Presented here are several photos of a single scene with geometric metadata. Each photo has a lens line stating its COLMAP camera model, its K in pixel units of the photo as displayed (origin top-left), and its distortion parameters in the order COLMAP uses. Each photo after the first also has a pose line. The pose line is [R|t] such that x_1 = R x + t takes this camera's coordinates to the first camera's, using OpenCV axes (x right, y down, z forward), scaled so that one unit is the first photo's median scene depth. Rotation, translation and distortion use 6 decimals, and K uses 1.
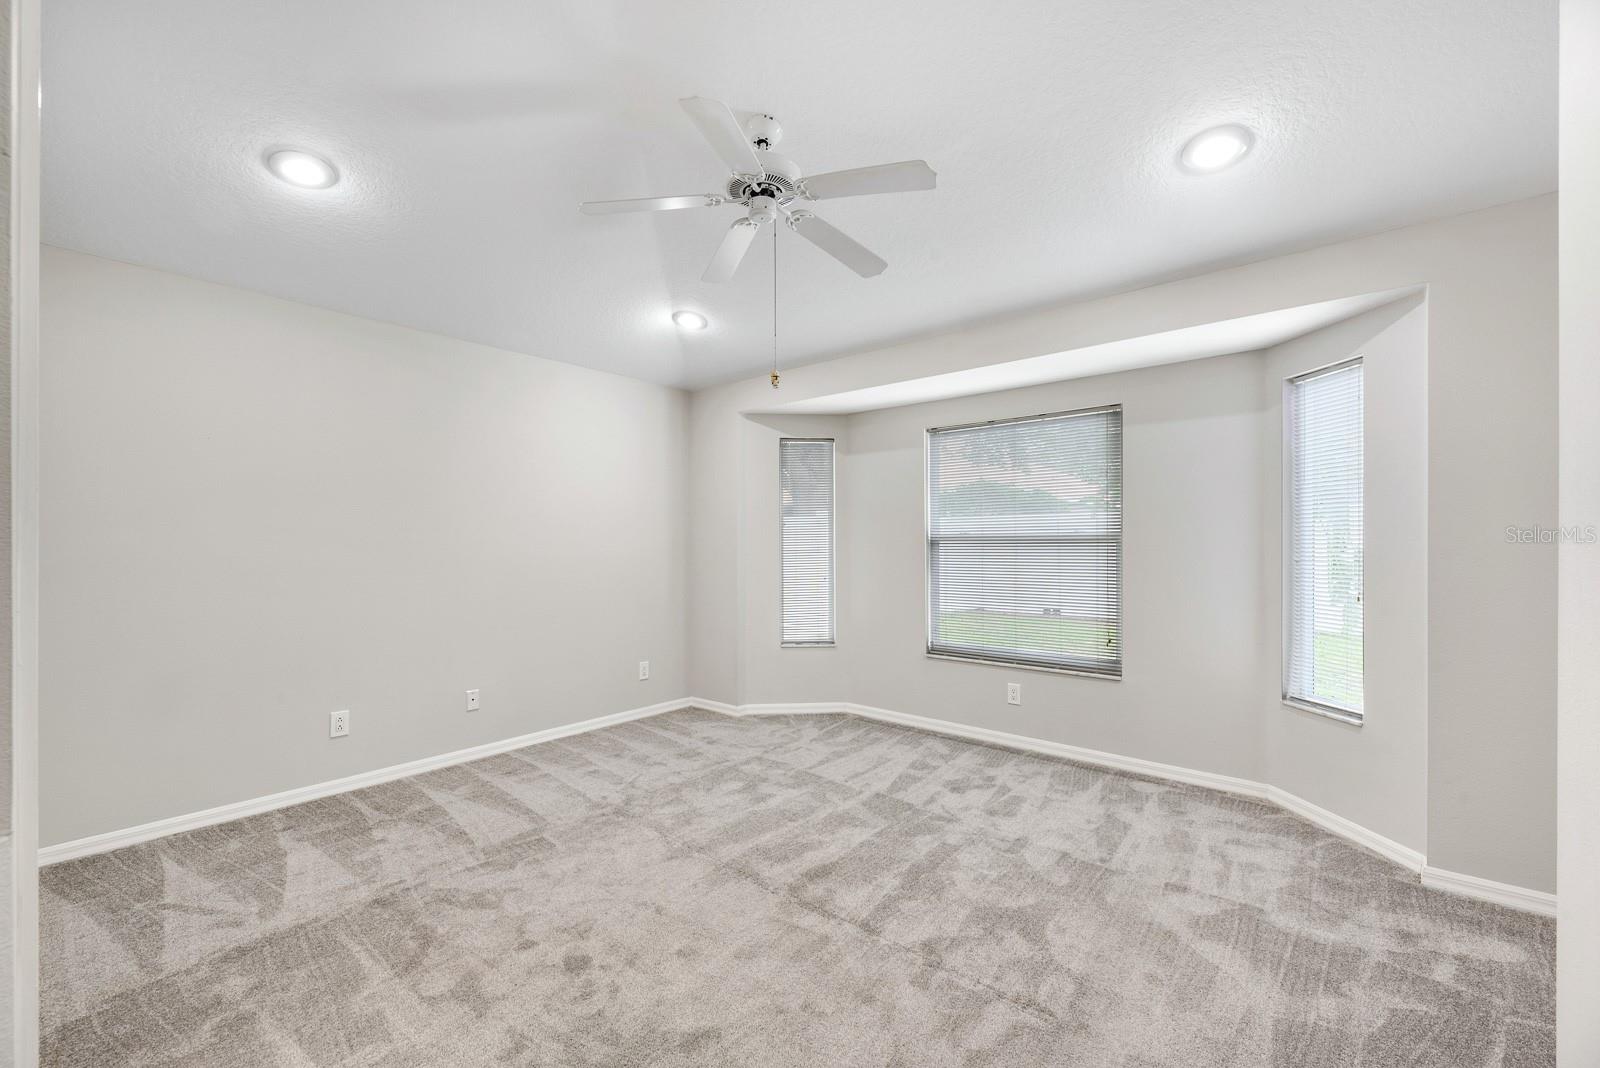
lens RADIAL K [[658.1, 0, 801.6], [0, 658.1, 541.1], [0, 0, 1]] dist [-0.001521, 0.000196]
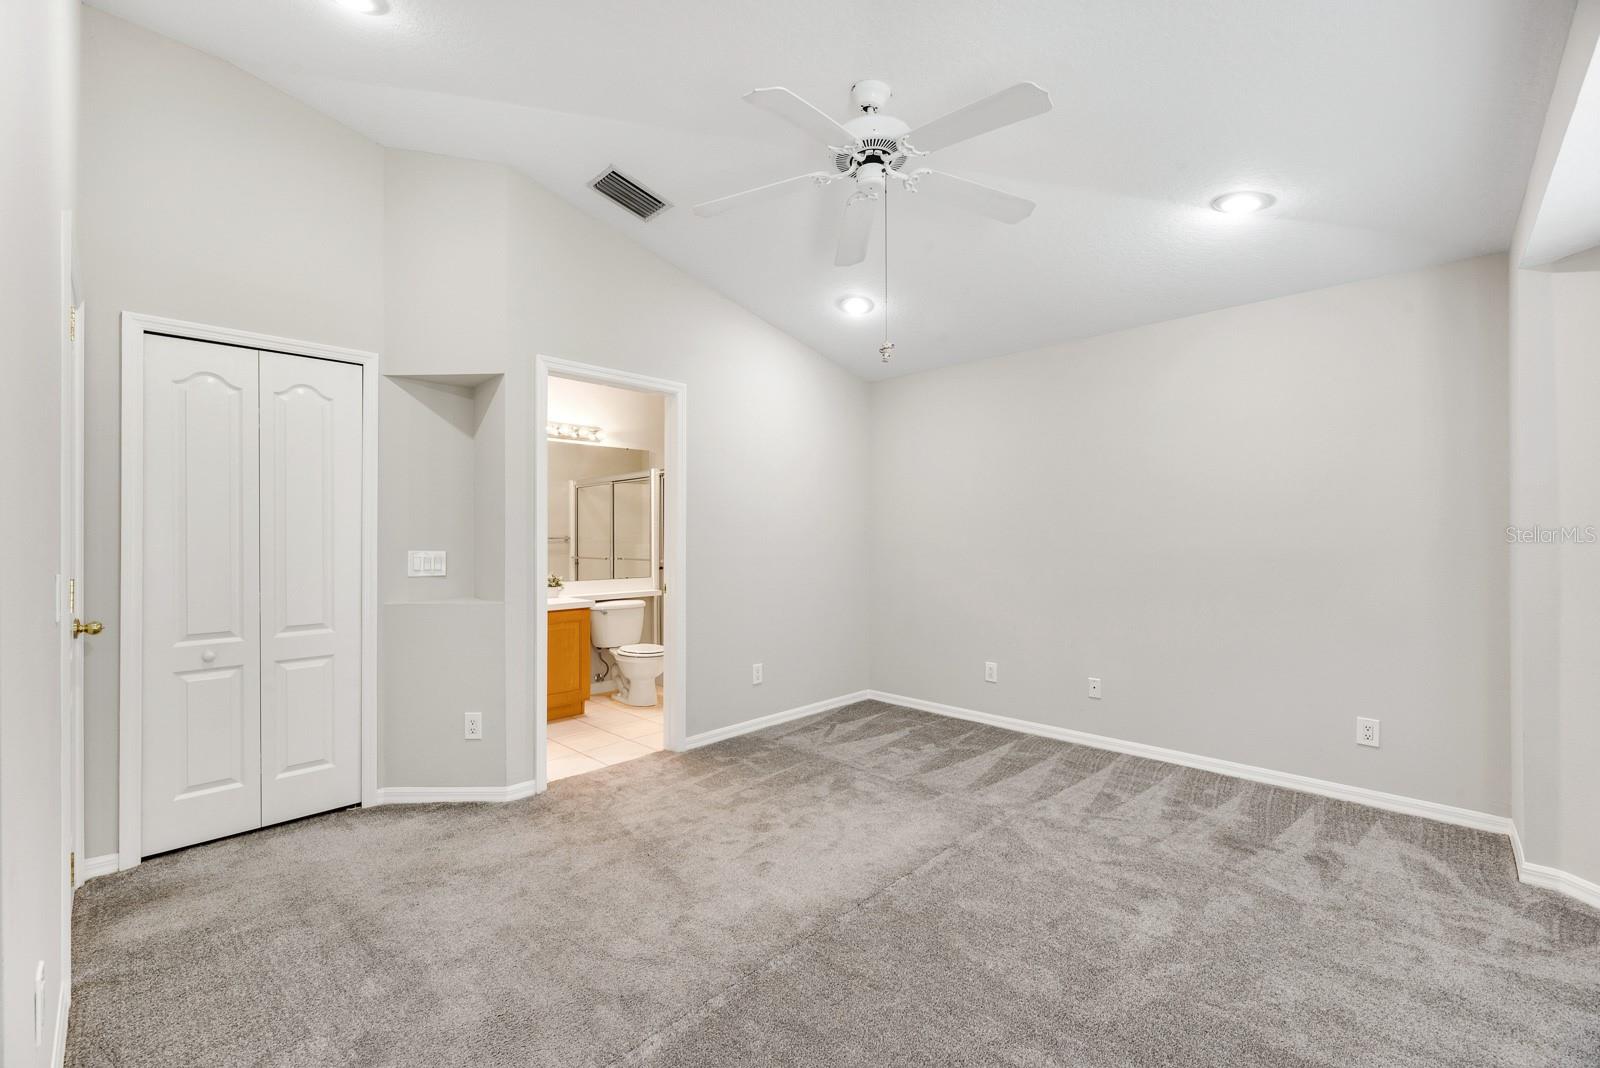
lens RADIAL K [[658.1, 0, 766.0], [0, 658.1, 536.8], [0, 0, 1]] dist [-0.001521, 0.000196]
pose [[-0.097443, -0.001512, -0.995240, 0.629540], [0.002011, 0.999997, -0.001716, 0.012523], [0.995239, -0.002169, -0.097440, 0.682567]]
